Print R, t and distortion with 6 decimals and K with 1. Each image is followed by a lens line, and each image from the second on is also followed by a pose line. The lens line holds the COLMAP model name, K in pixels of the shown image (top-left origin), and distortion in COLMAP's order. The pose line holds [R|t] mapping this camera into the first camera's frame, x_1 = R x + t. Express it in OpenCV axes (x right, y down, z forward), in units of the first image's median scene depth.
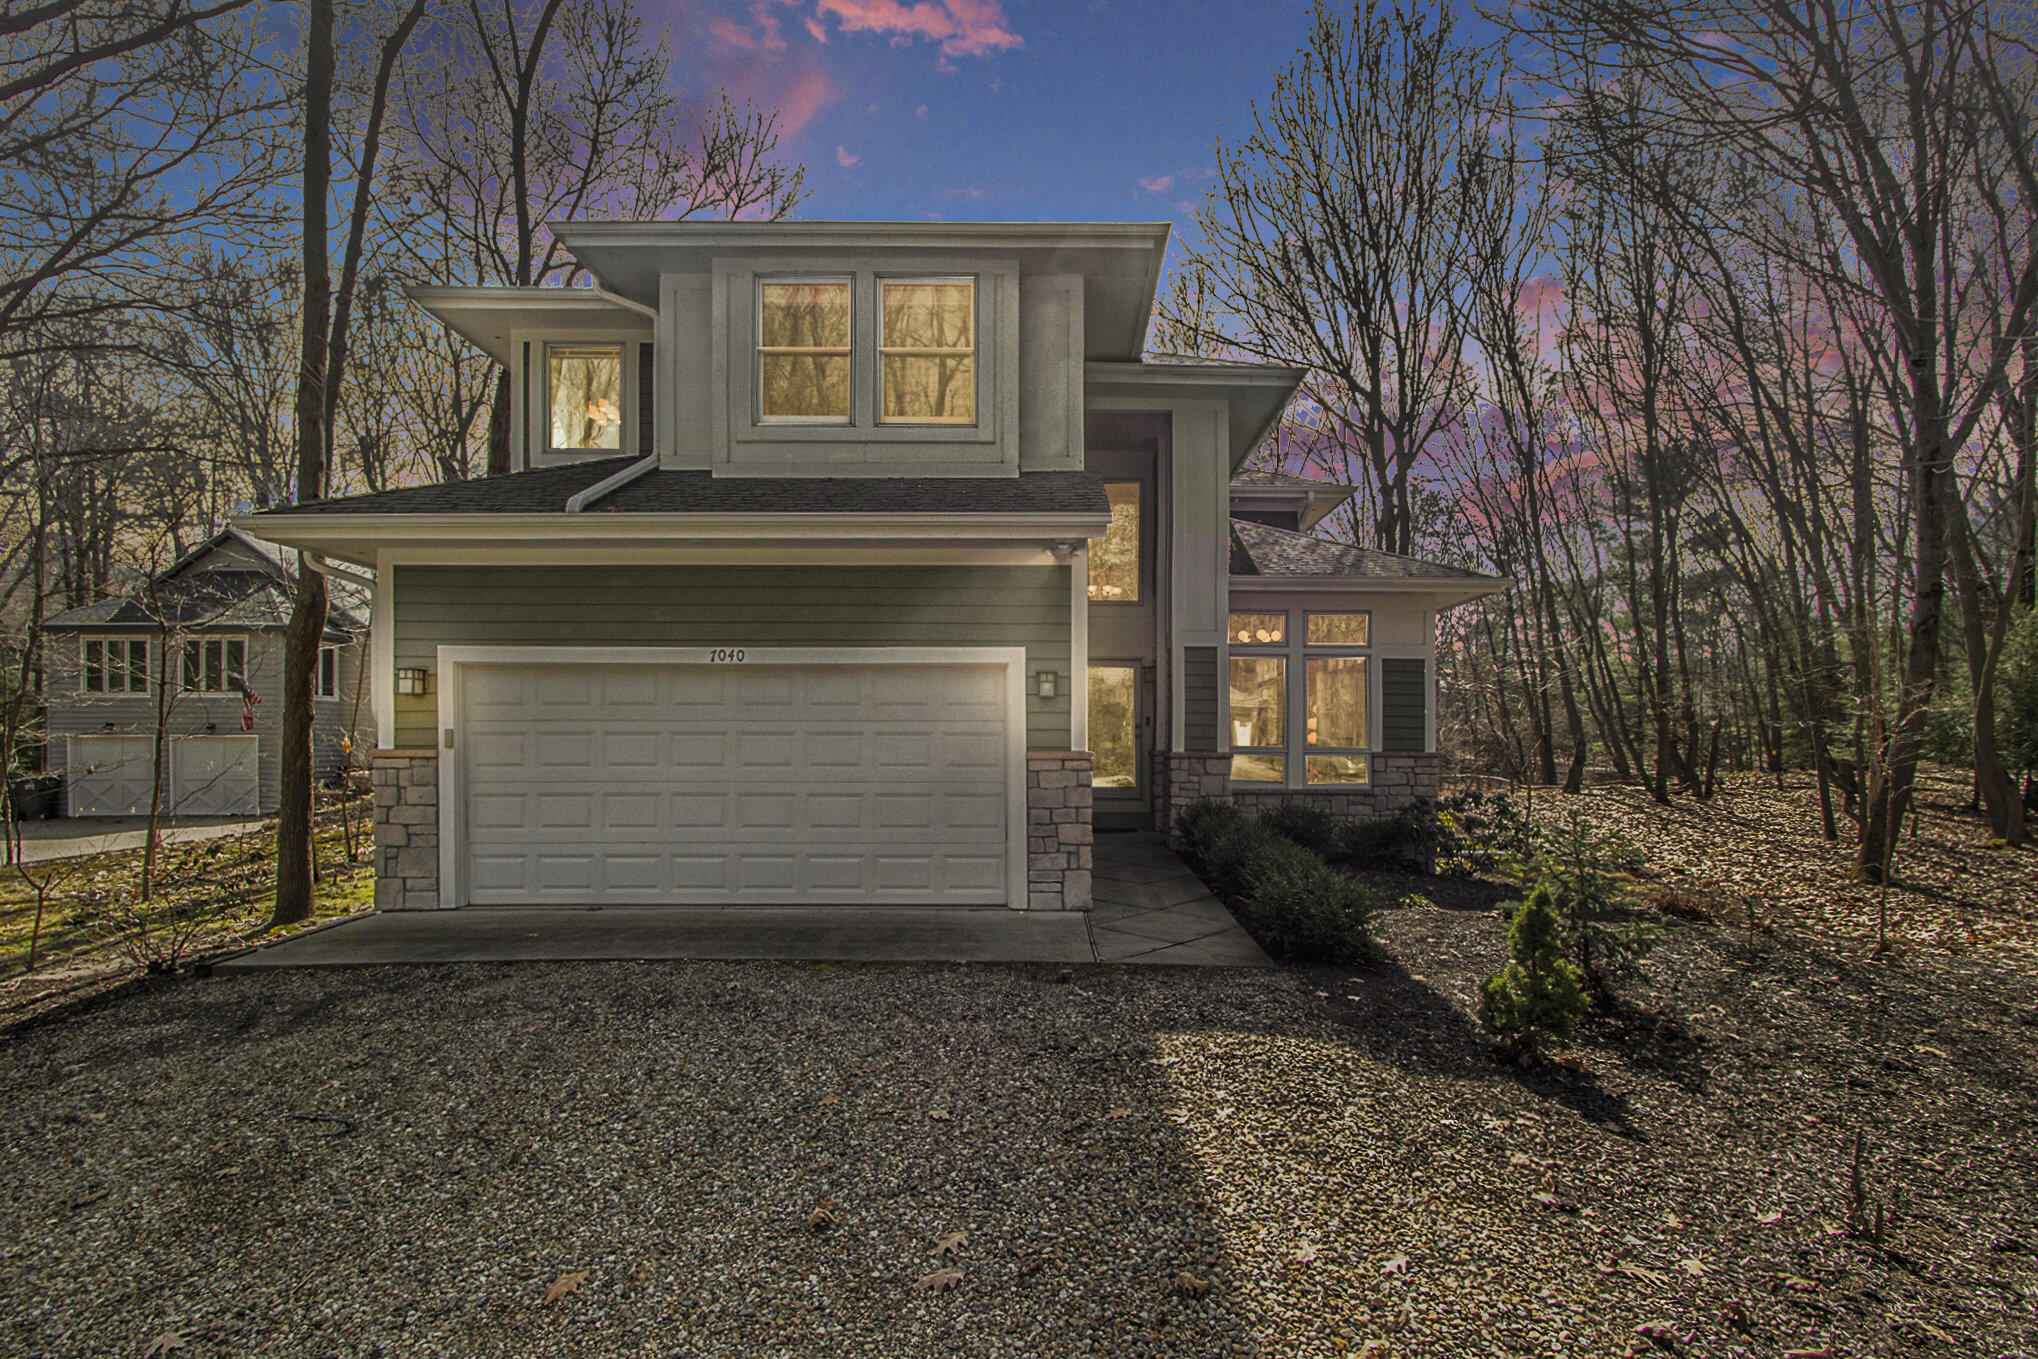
lens RADIAL K [[976.5, 0, 1019.6], [0, 976.5, 758.6], [0, 0, 1]] dist [0.001866, 0.000161]
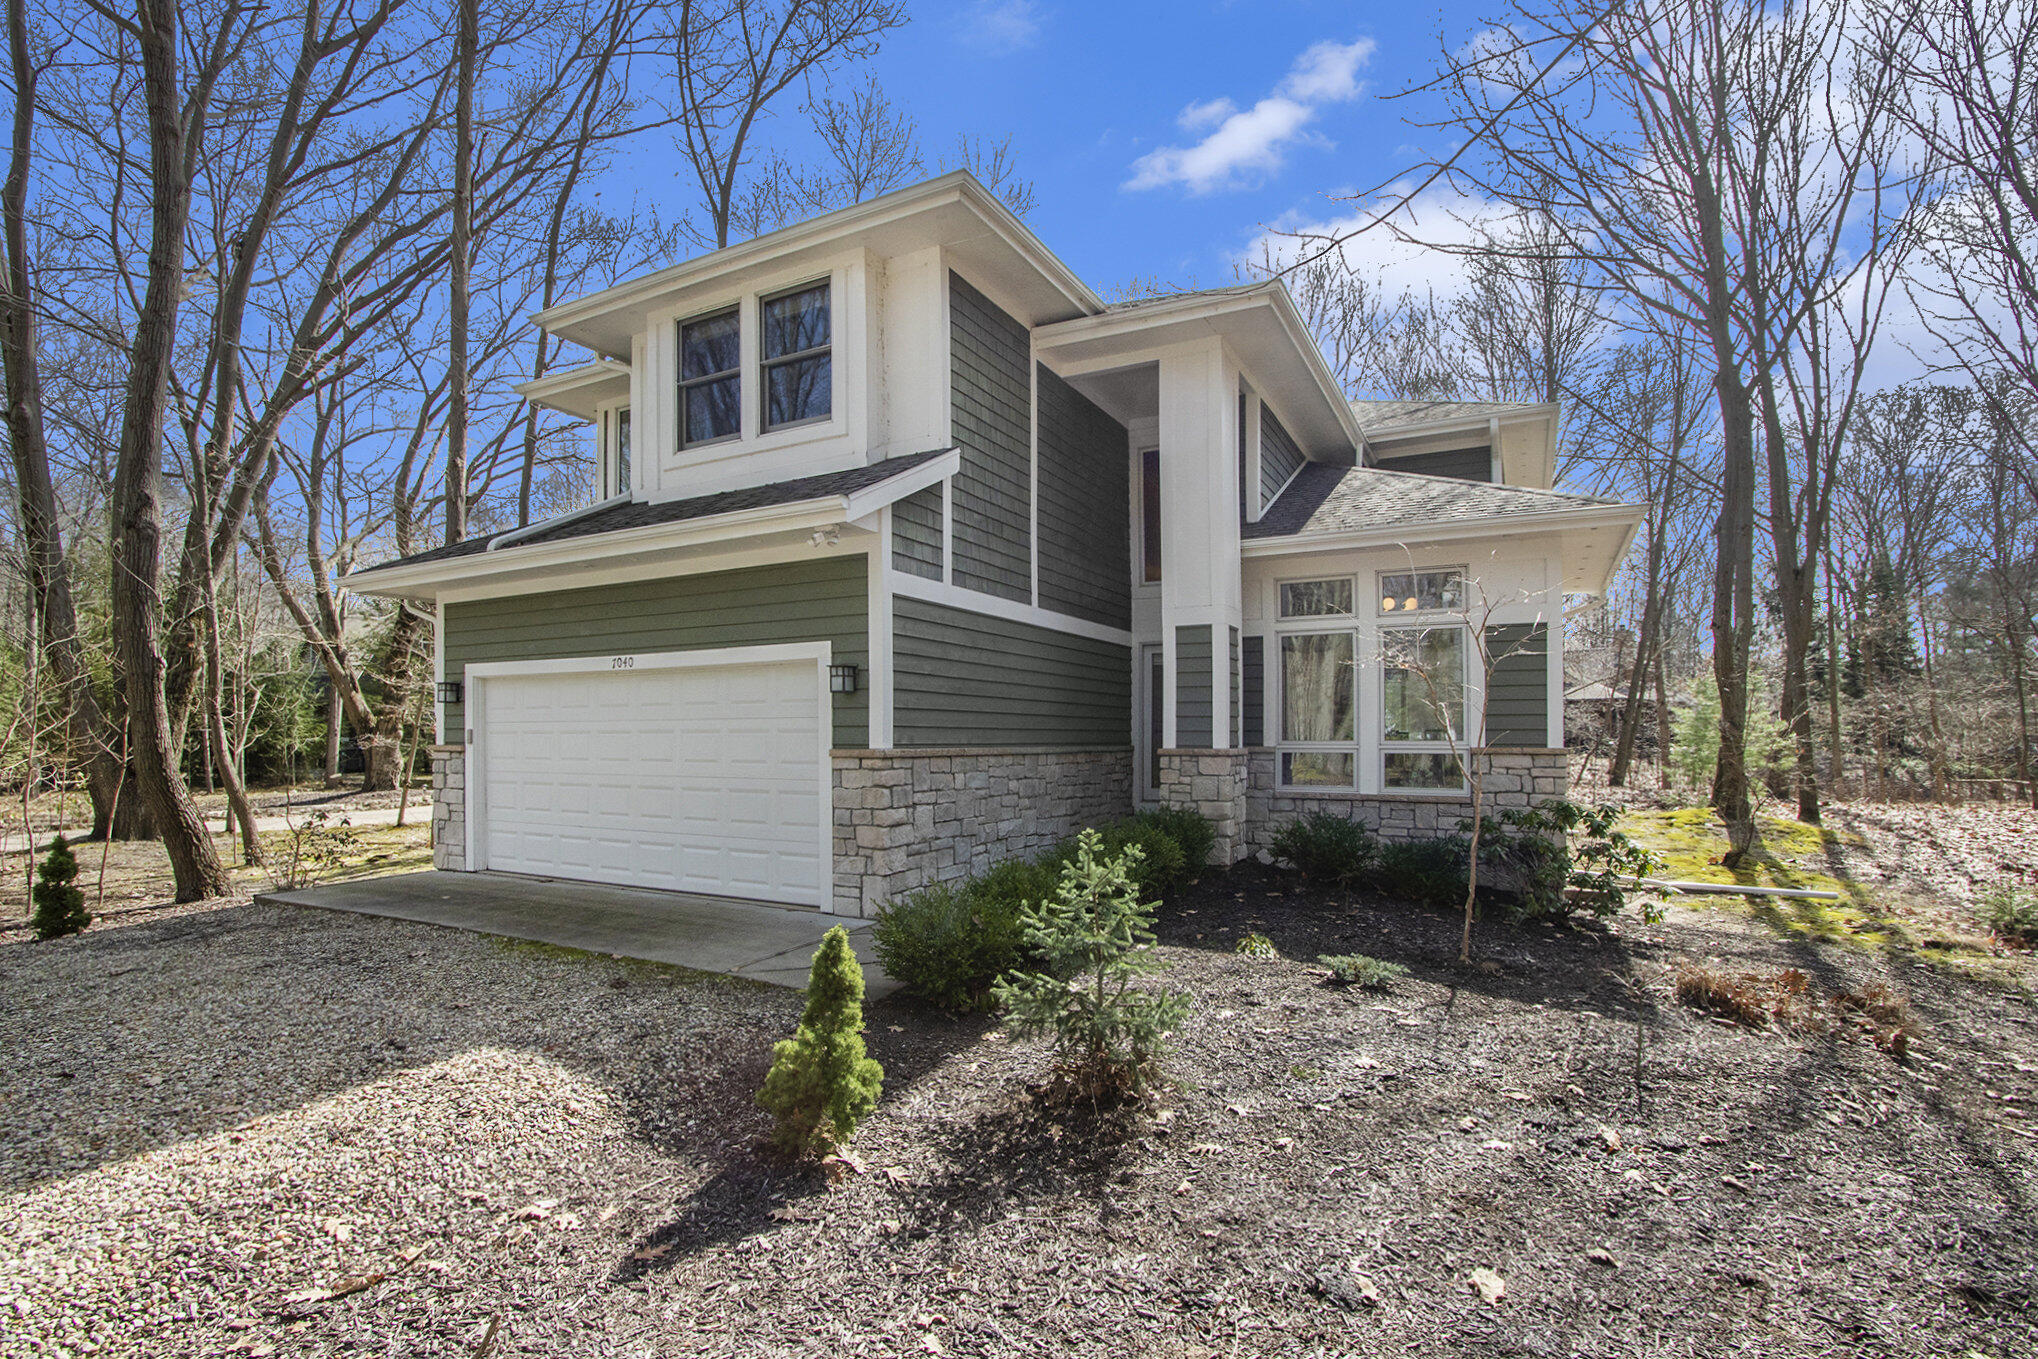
lens RADIAL K [[965.4, 0, 1023.8], [0, 965.4, 730.4], [0, 0, 1]] dist [-0.051707, -0.000078]
pose [[0.886901, -0.006740, -0.461910, 0.625456], [0.000889, 0.999917, -0.012883, -0.013187], [0.461959, 0.011016, 0.886833, 0.242746]]
